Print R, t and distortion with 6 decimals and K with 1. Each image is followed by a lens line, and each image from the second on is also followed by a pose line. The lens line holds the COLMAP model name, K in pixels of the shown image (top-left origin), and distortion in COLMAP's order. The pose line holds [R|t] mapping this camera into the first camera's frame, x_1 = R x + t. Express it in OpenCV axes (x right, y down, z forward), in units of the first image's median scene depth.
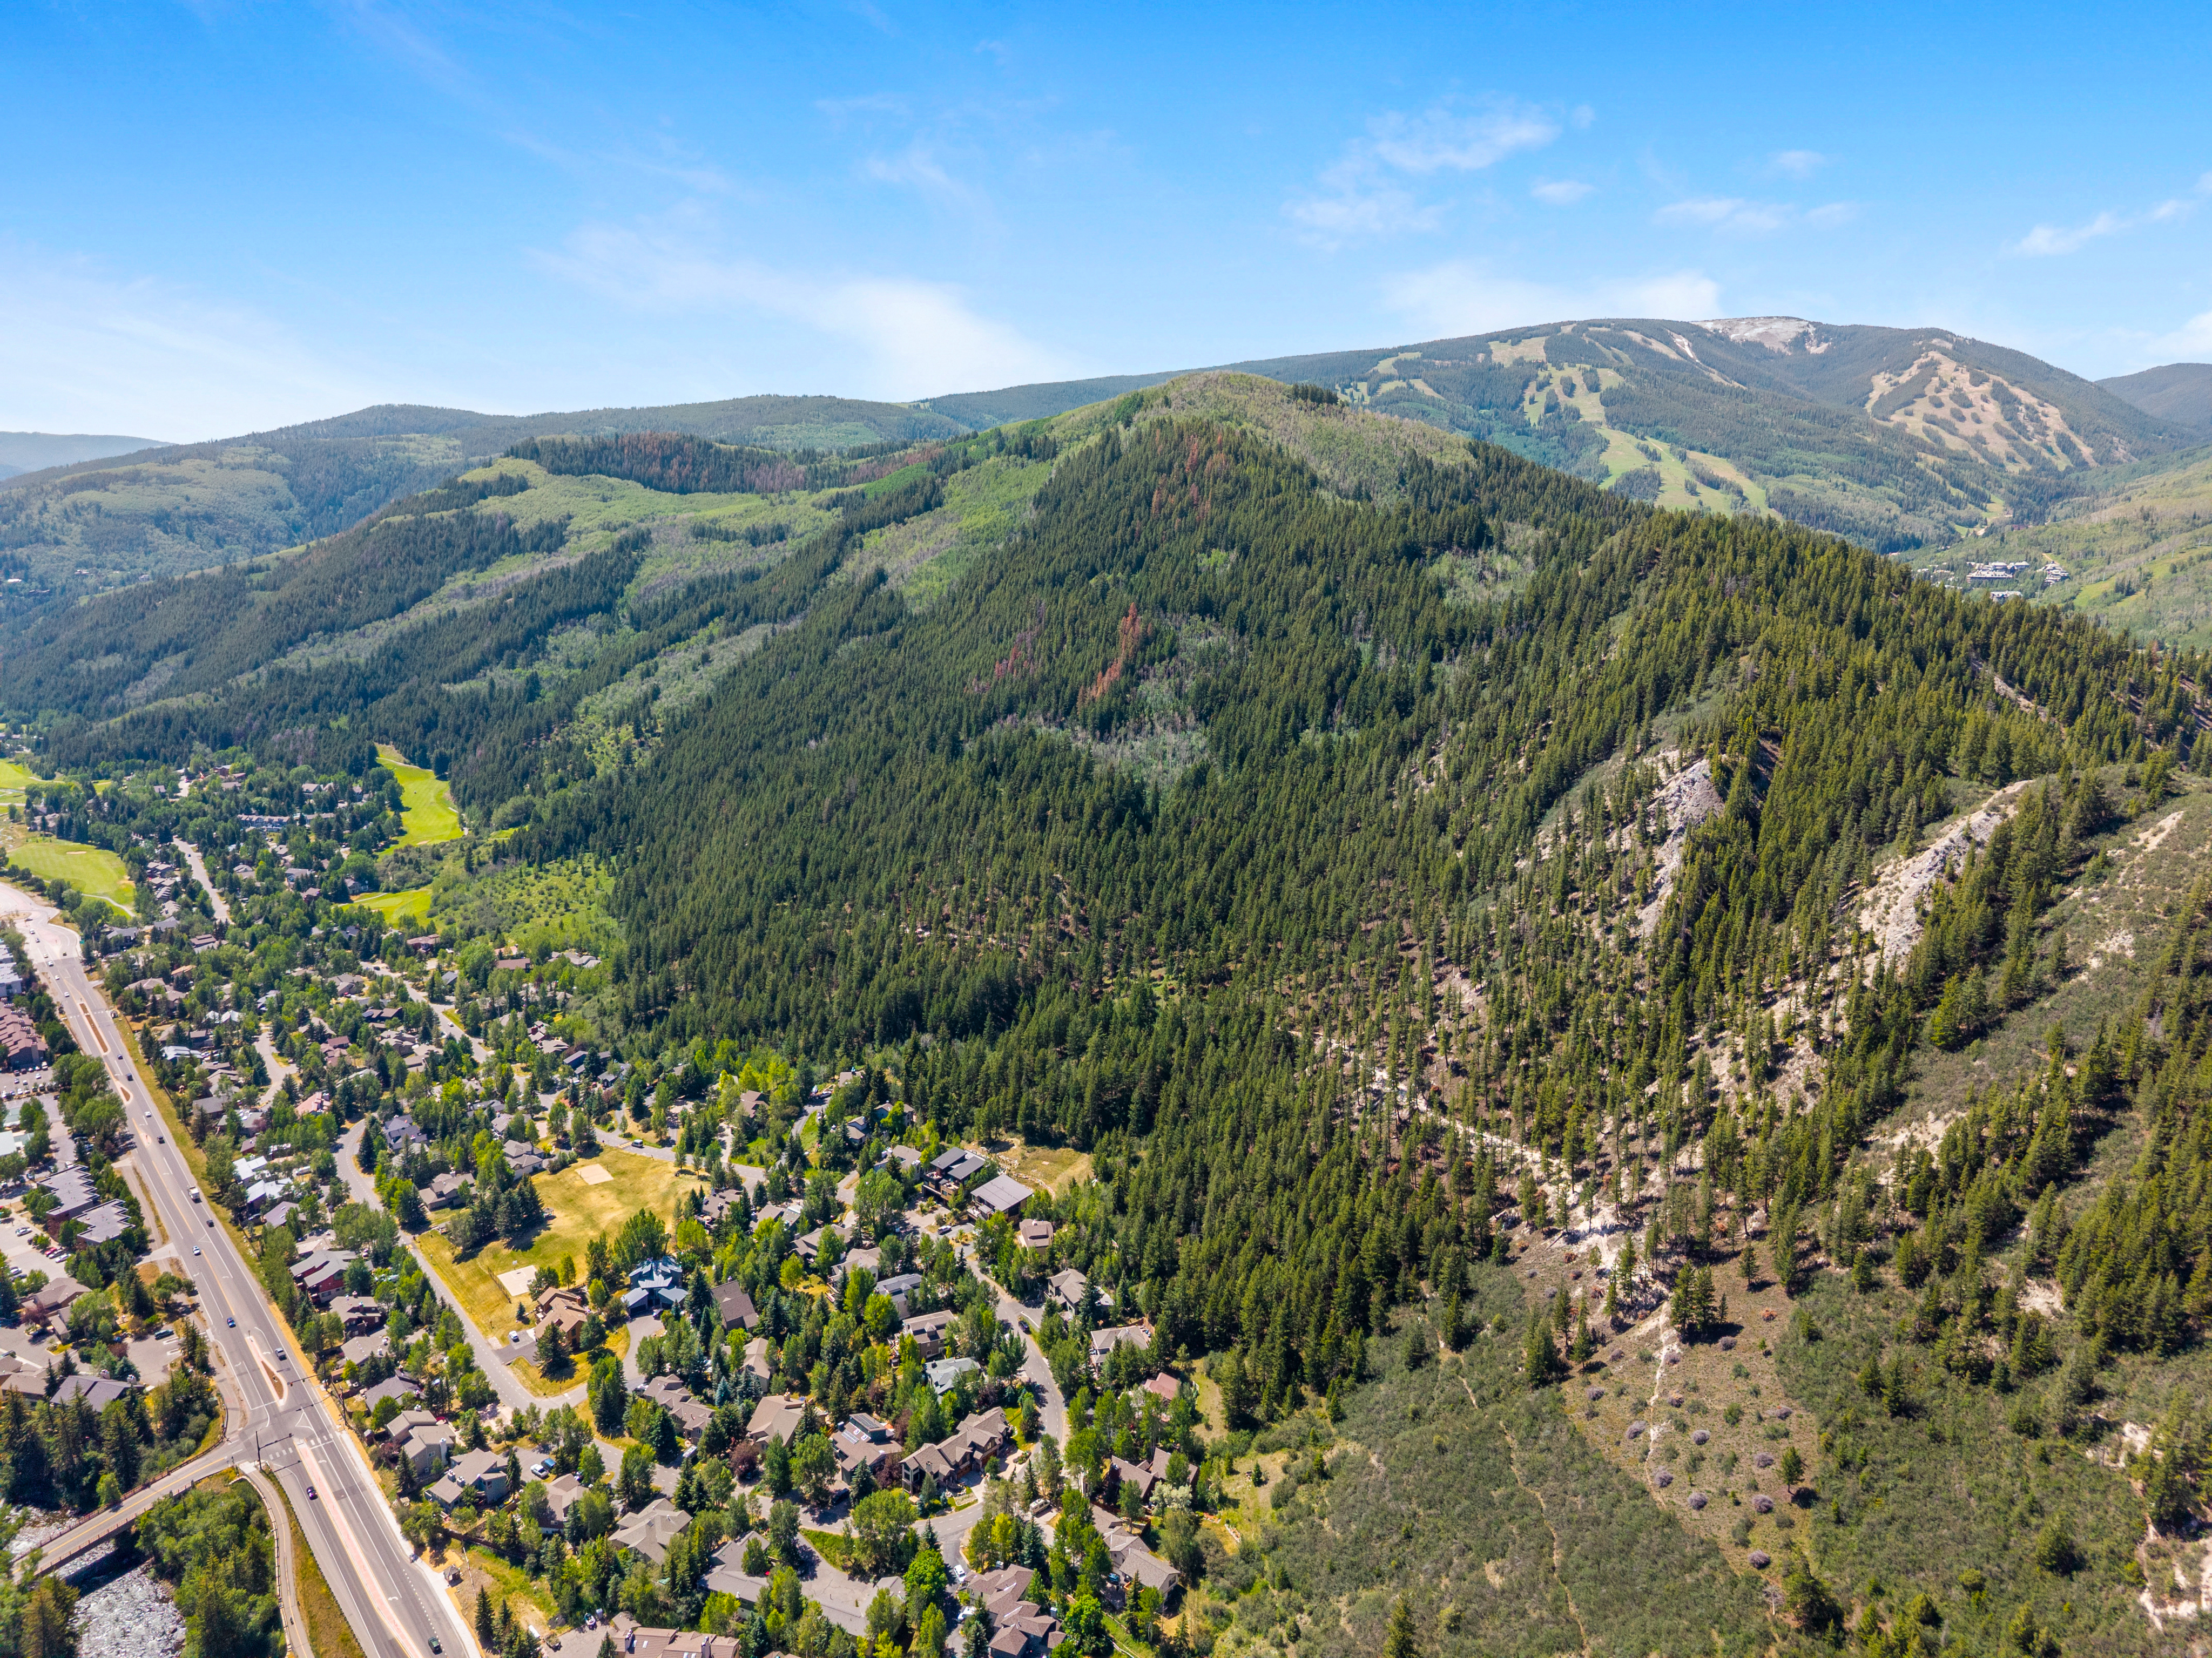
lens RADIAL K [[1596.9, 0, 1106.0], [0, 1596.9, 829.0], [0, 0, 1]] dist [0.002615, -0.005181]
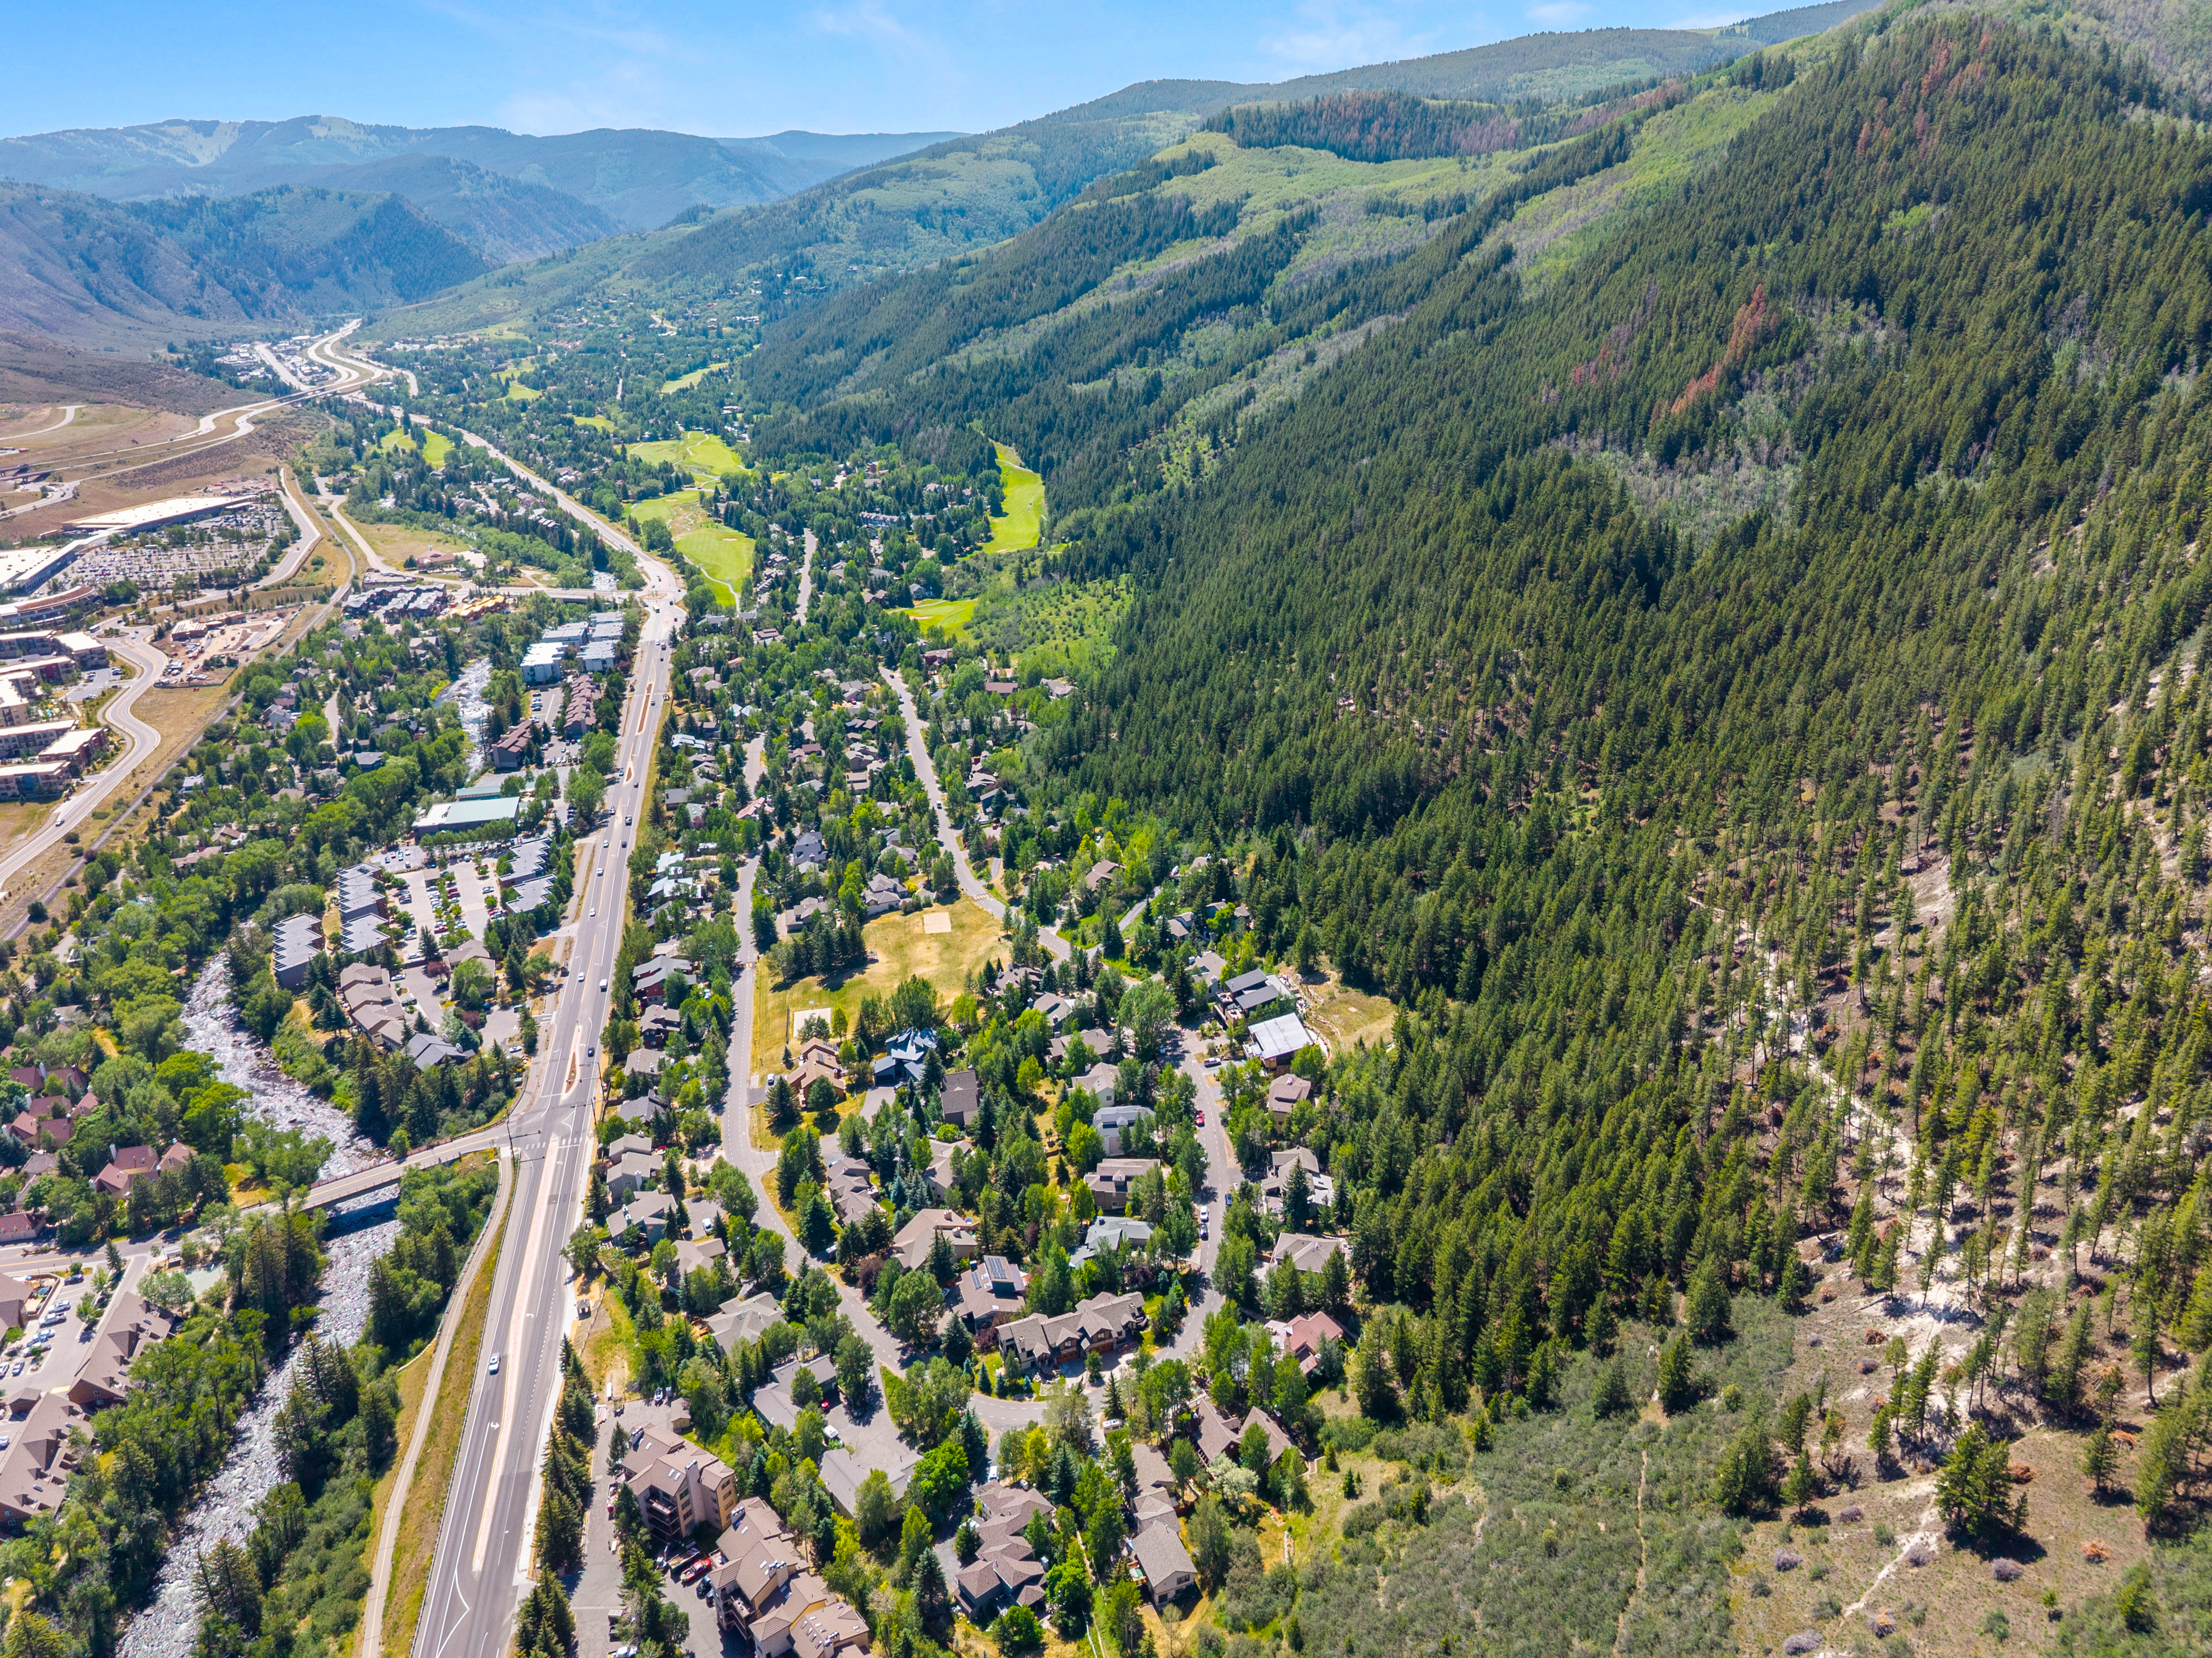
lens RADIAL K [[1603.5, 0, 1170.0], [0, 1603.5, 833.9], [0, 0, 1]] dist [0.029805, -0.044826]
pose [[0.864444, 0.147036, -0.480746, 0.239081], [-0.054293, 0.977984, 0.201491, -0.035614], [0.499788, -0.148077, 0.853396, 0.238060]]
